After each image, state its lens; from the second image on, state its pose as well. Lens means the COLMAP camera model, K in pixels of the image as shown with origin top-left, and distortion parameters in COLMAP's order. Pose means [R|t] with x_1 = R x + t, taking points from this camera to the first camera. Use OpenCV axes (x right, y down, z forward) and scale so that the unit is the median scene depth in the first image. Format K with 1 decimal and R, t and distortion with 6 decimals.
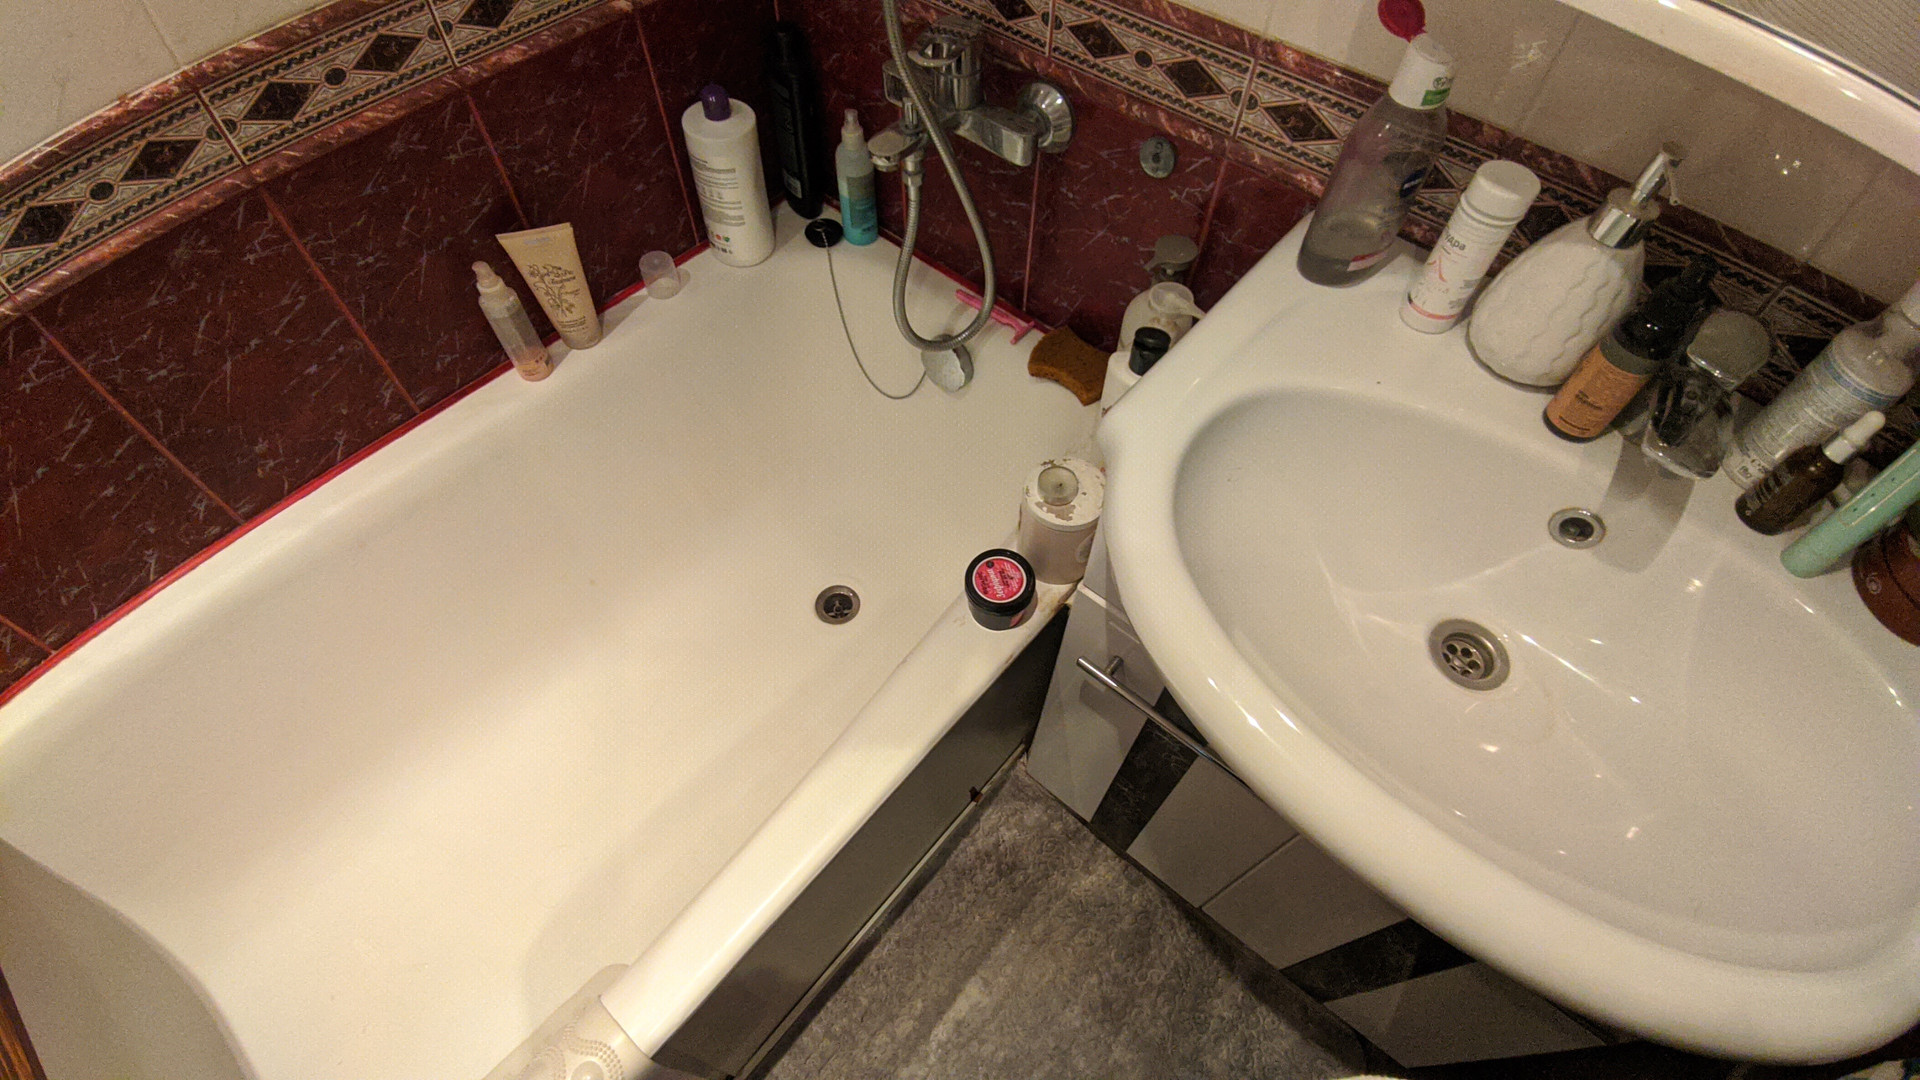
lens RADIAL K [[845.4, 0, 954.7], [0, 845.4, 542.5], [0, 0, 1]] dist [-0.002149, -0.030992]
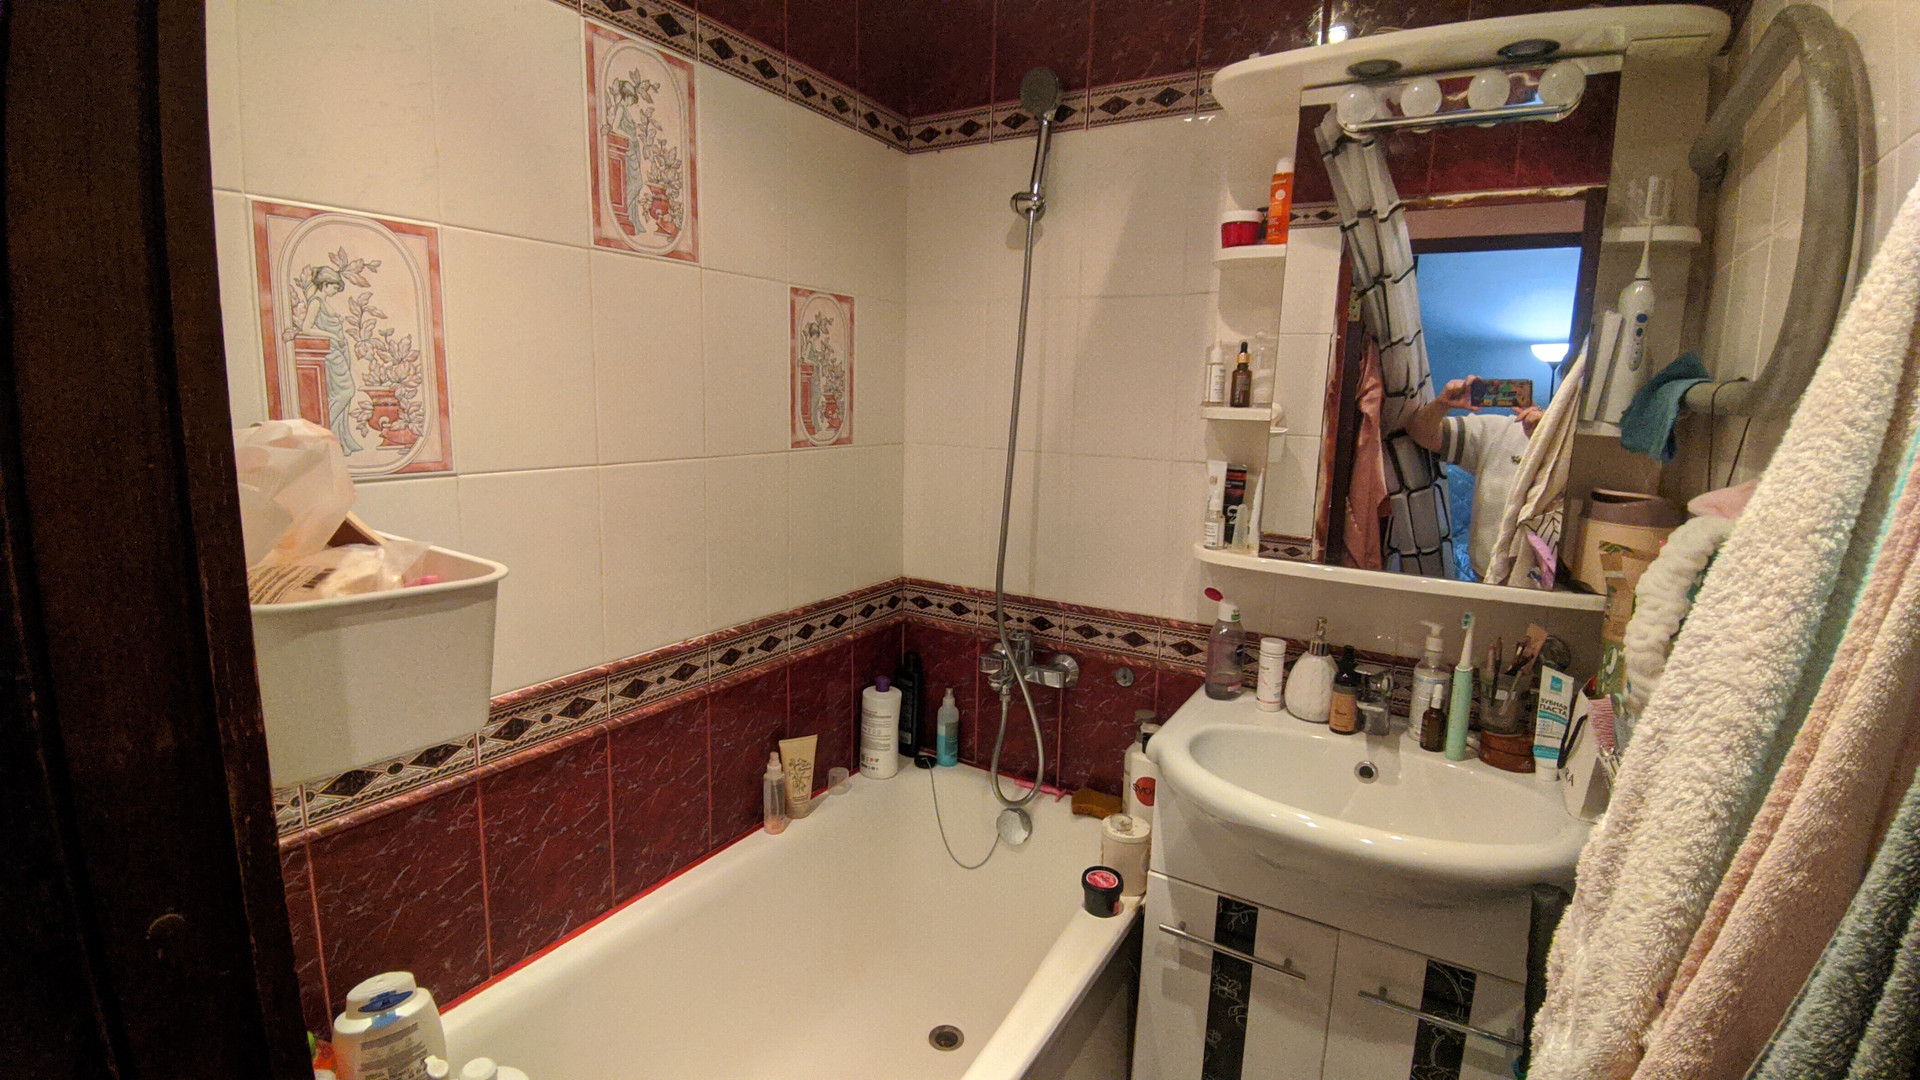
lens RADIAL K [[869.3, 0, 953.1], [0, 869.3, 538.5], [0, 0, 1]] dist [0.030394, -0.044971]
pose [[0.985451, -0.020040, 0.168776, -0.557551], [0.136425, 0.685510, -0.715167, 0.826470], [-0.101366, 0.727787, 0.678271, -0.709174]]
